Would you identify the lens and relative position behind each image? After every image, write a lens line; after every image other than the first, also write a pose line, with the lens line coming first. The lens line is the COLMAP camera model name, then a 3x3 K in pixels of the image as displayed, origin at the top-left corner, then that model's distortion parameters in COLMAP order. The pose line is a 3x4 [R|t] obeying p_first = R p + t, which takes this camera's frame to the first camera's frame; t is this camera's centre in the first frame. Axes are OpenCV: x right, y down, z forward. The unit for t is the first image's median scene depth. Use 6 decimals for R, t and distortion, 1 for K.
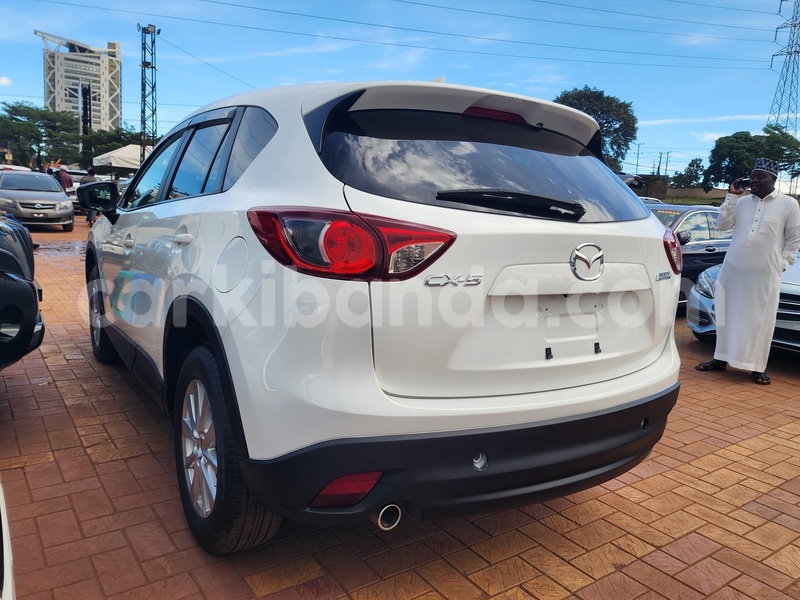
lens RADIAL K [[584.9, 0, 400.0], [0, 584.9, 300.0], [0, 0, 1]] dist [0.032140, -0.004131]
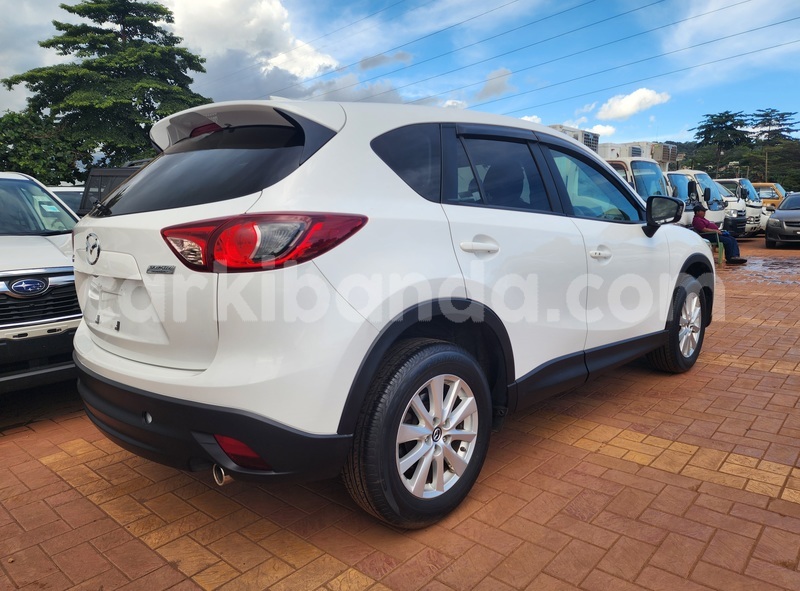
lens RADIAL K [[550.6, 0, 443.3], [0, 550.6, 296.3], [0, 0, 1]] dist [0.051783, -0.039495]
pose [[0.261390, 0.079468, -0.961957, 1.471071], [-0.112781, 0.992293, 0.051328, -0.098950], [0.958622, 0.095074, 0.268338, 1.239313]]
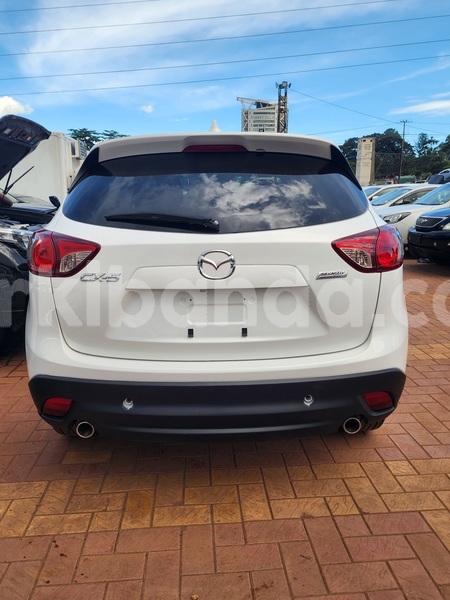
lens RADIAL K [[438.7, 0, 229.2], [0, 438.7, 291.8], [0, 0, 1]] dist [0.032140, -0.004131]
pose [[0.857991, 0.041742, -0.511967, 0.737299], [-0.023346, 0.998832, 0.042312, -0.040687], [0.513135, -0.024351, 0.857963, 0.175657]]
